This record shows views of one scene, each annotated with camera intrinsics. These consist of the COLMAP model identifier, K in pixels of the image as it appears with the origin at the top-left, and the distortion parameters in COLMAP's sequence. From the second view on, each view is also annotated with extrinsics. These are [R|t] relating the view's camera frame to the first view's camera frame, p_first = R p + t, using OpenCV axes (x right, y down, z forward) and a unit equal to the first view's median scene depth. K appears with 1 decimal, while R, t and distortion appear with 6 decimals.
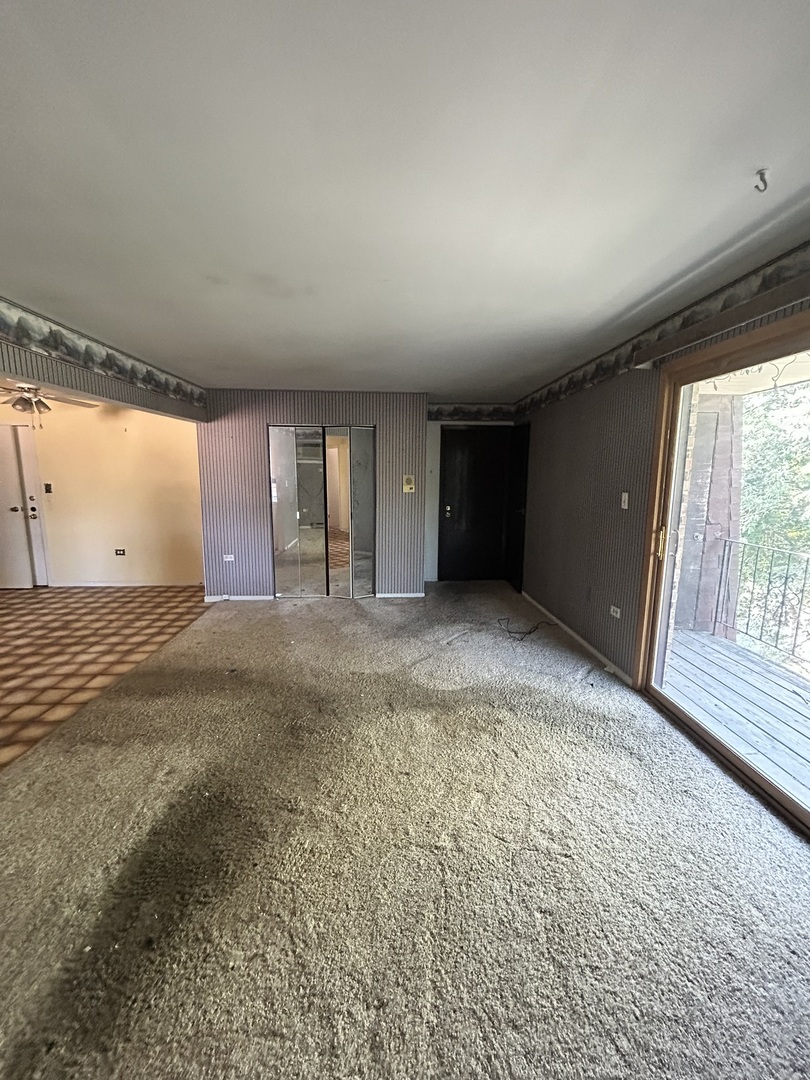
lens RADIAL K [[435.4, 0, 407.5], [0, 435.4, 539.6], [0, 0, 1]] dist [-0.000348, 0.000274]
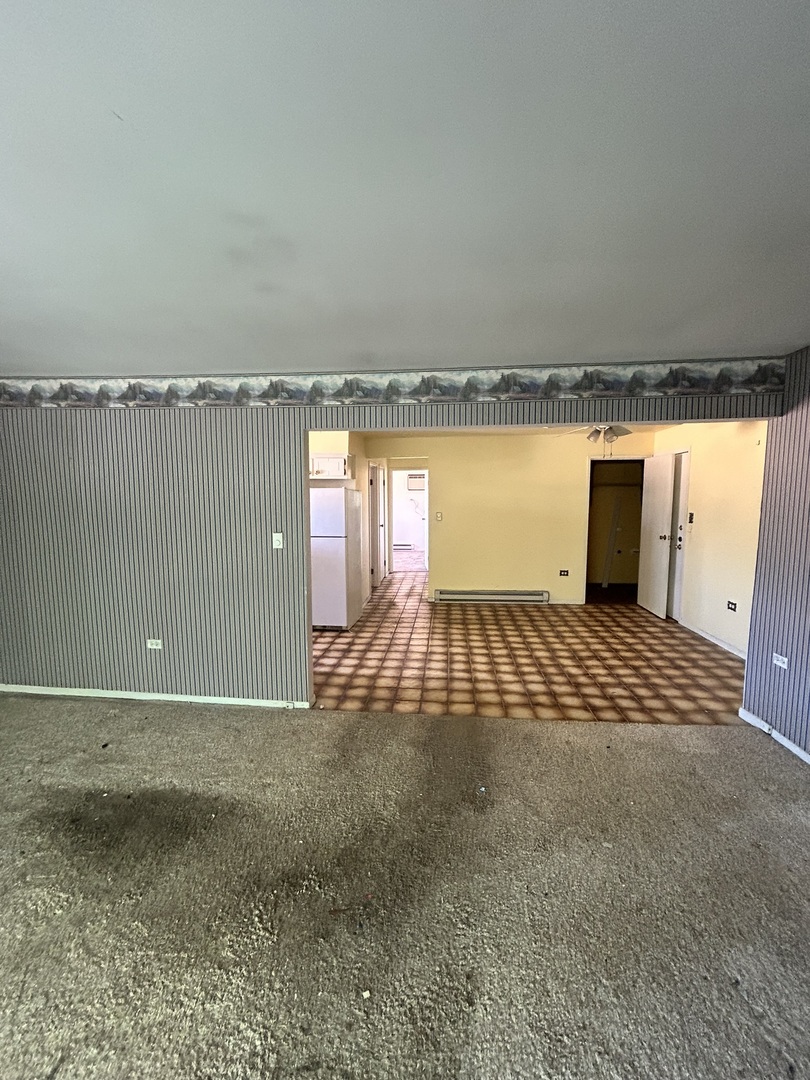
lens RADIAL K [[435.4, 0, 407.5], [0, 435.4, 539.6], [0, 0, 1]] dist [-0.000348, 0.000274]
pose [[-0.141914, 0.094414, -0.985366, 0.262144], [-0.148647, 0.982121, 0.115512, -0.151374], [0.978654, 0.162865, -0.125342, 0.908793]]
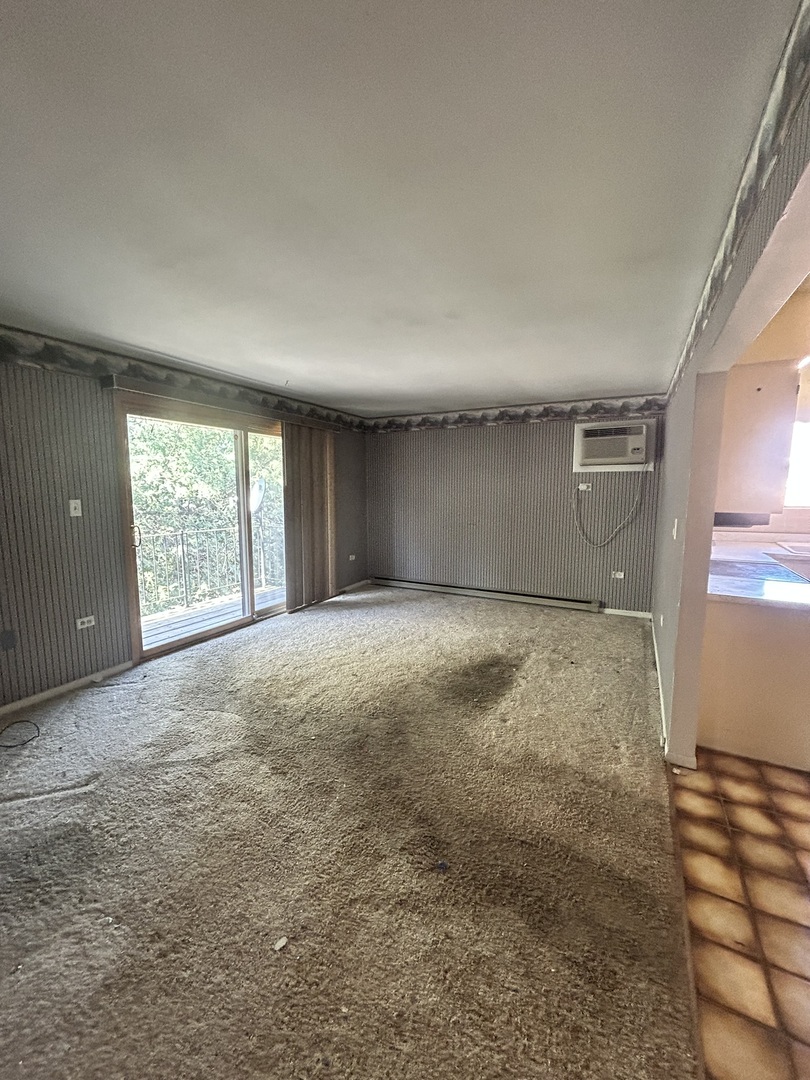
lens RADIAL K [[430.1, 0, 406.8], [0, 430.1, 542.0], [0, 0, 1]] dist [0.000232, 0.000111]
pose [[-0.859511, -0.070300, 0.506259, -0.594952], [0.072368, 0.963779, 0.256696, -0.196247], [-0.505967, 0.257270, -0.823292, 1.342745]]
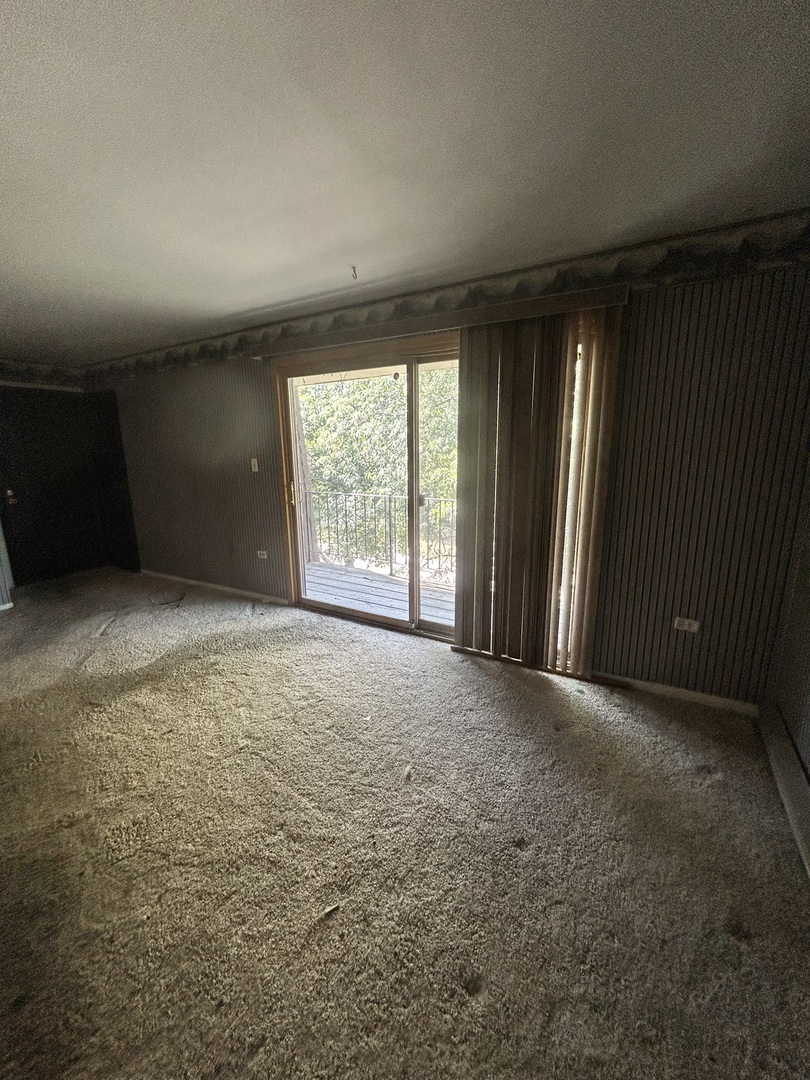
lens RADIAL K [[436.8, 0, 407.2], [0, 436.8, 540.4], [0, 0, 1]] dist [-0.000796, -0.000006]
pose [[0.551918, -0.189999, 0.811965, -0.297716], [0.142754, 0.980851, 0.132484, 0.017676], [-0.821588, 0.042790, 0.568473, -0.059704]]
